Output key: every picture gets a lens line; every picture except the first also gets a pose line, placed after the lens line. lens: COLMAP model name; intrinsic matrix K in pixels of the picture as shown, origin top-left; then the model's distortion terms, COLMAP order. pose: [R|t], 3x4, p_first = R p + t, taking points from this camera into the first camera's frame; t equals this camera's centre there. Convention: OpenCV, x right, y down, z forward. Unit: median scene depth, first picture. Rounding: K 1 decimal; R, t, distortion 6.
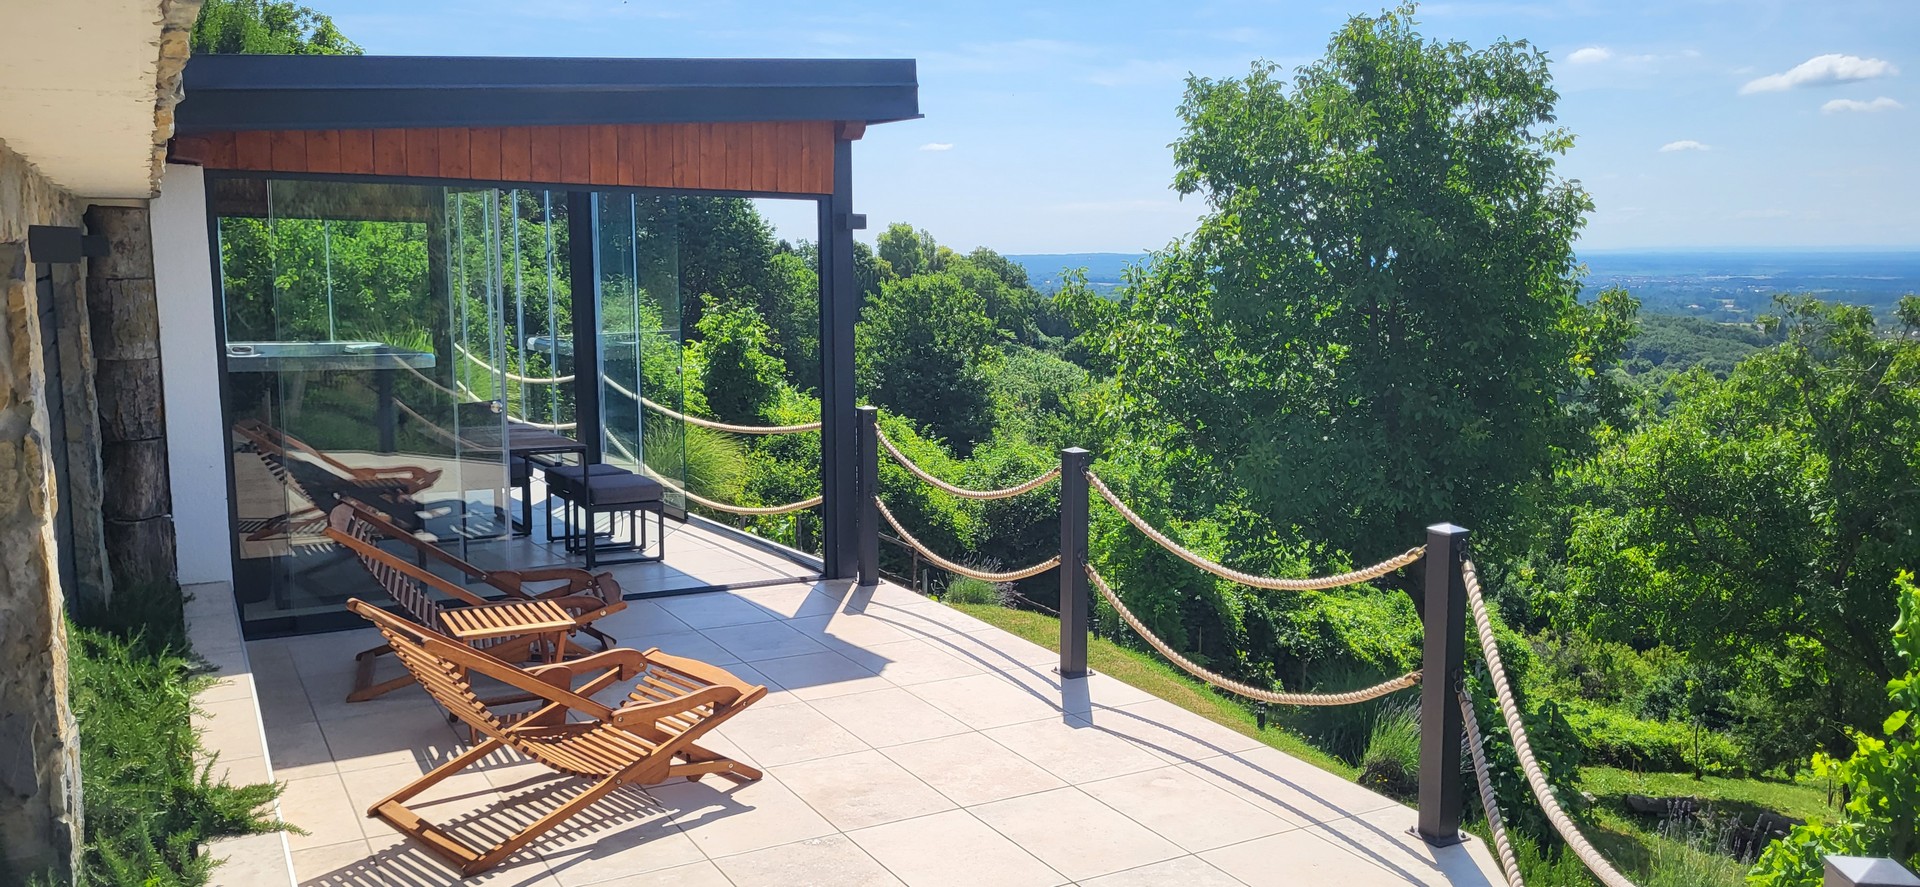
lens RADIAL K [[1485.1, 0, 960.0], [0, 1485.1, 443.5], [0, 0, 1]] dist [0.007791, 0.005670]
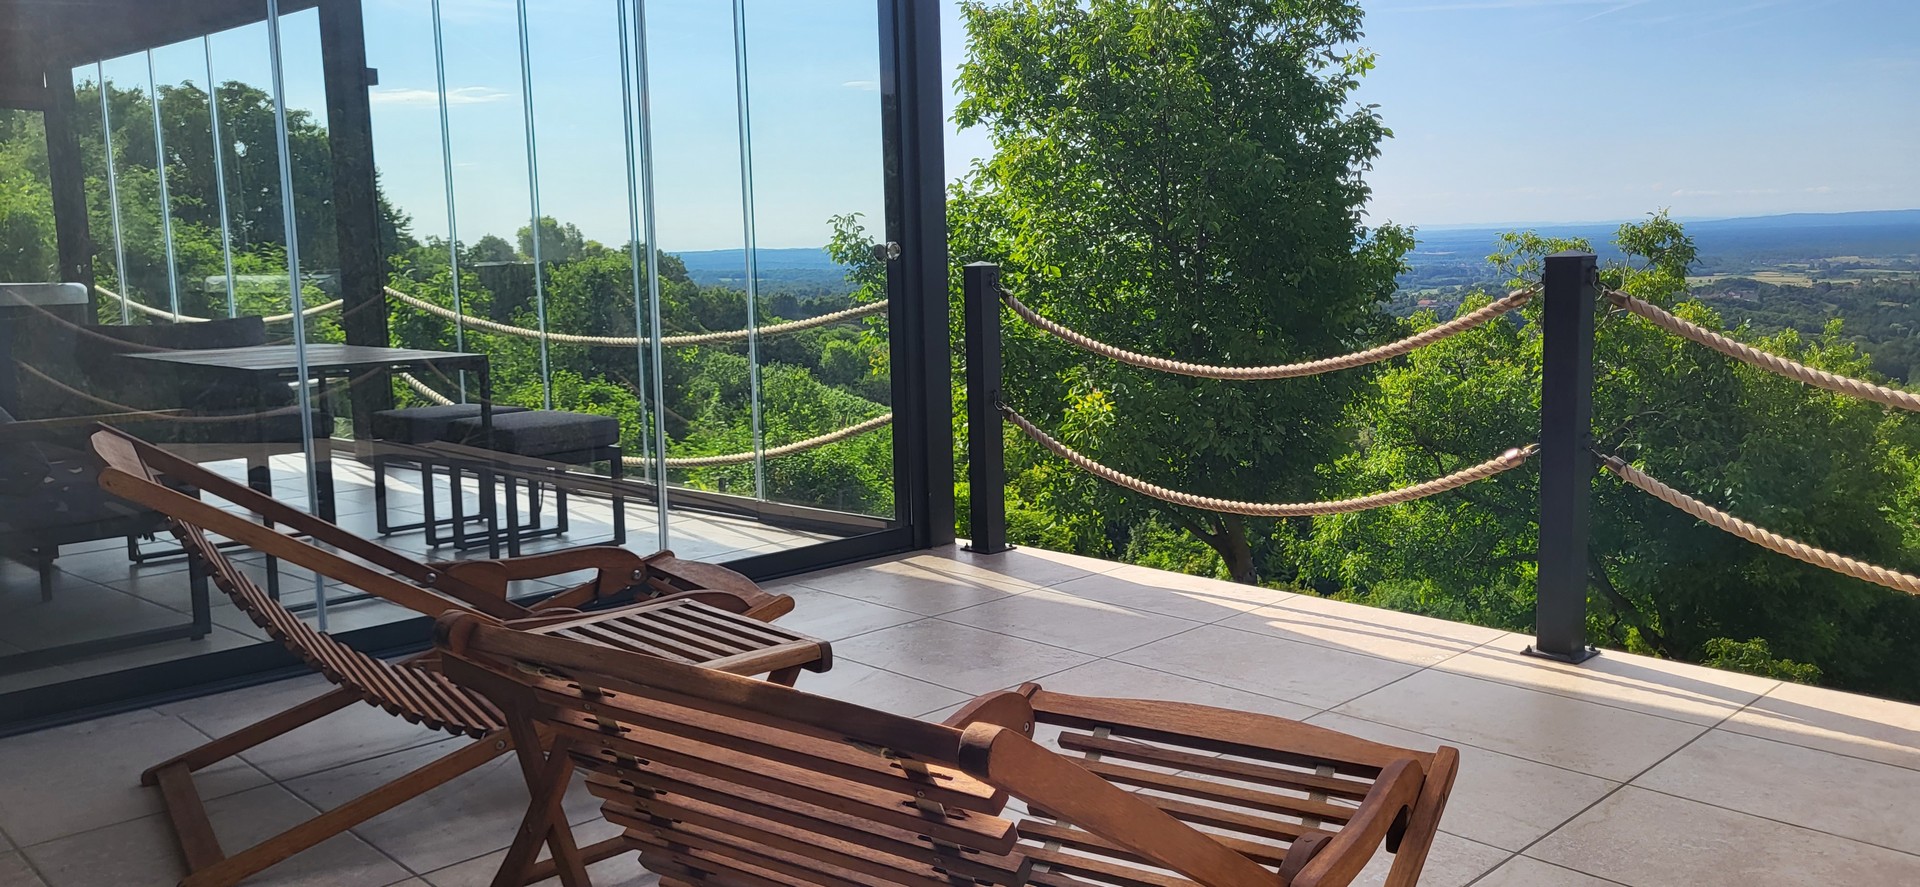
lens RADIAL K [[1408.9, 0, 960.0], [0, 1408.9, 443.5], [0, 0, 1]] dist [0.060281, 0.001725]
pose [[0.961668, -0.061231, 0.267291, -0.103732], [0.062106, 0.998056, 0.005185, 0.020441], [-0.267089, 0.011614, 0.963602, 0.190714]]
